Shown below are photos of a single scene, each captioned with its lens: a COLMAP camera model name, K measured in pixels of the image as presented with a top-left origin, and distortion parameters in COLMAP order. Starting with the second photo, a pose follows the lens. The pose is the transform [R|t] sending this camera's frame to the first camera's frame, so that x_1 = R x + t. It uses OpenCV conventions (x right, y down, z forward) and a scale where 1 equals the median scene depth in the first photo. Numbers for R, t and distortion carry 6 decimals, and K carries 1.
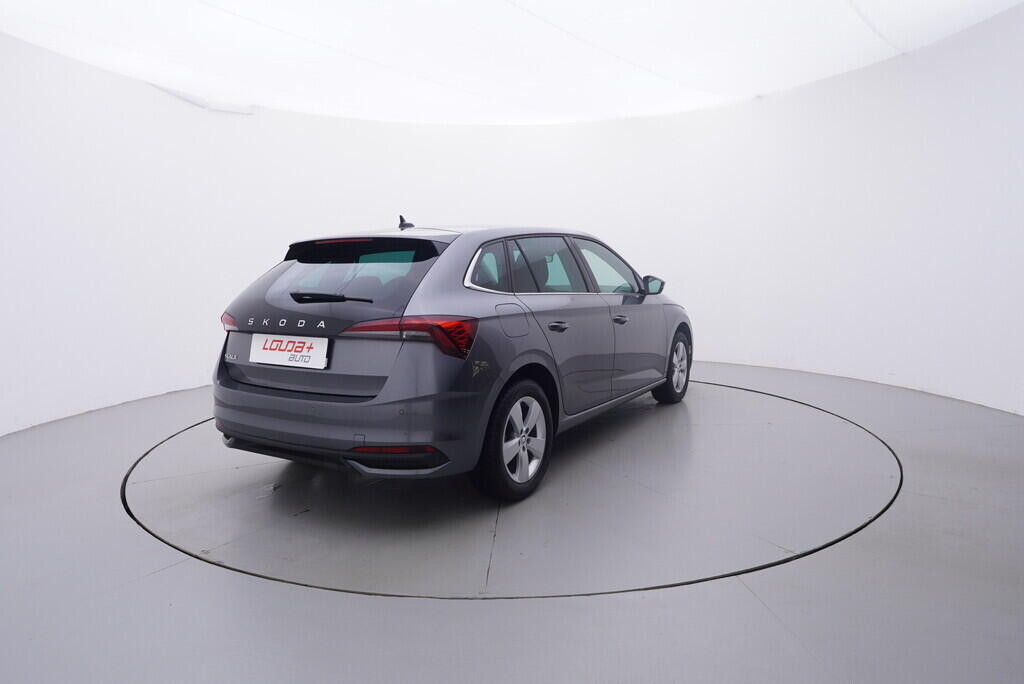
lens RADIAL K [[641.3, 0, 512.4], [0, 641.3, 336.2], [0, 0, 1]] dist [0.002931, -0.000319]
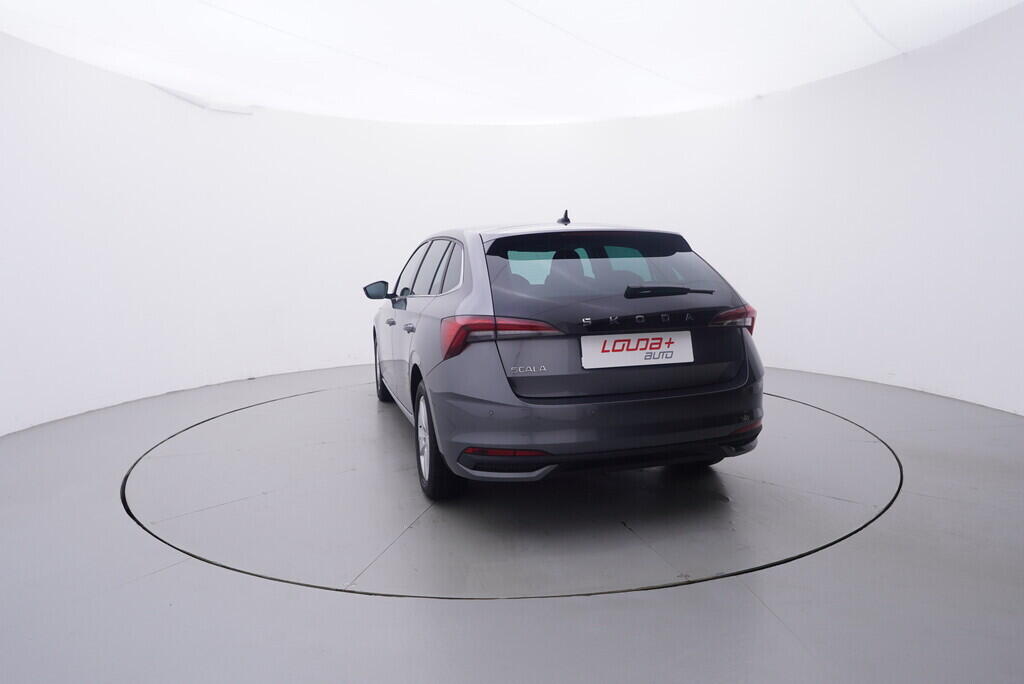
lens RADIAL K [[642.2, 0, 512.0], [0, 642.2, 343.8], [0, 0, 1]] dist [-0.002483, 0.001301]
pose [[1.000000, -0.000225, 0.000527, -0.209852], [0.000219, 0.999949, 0.010136, 0.002506], [-0.000529, -0.010136, 0.999948, 0.027807]]
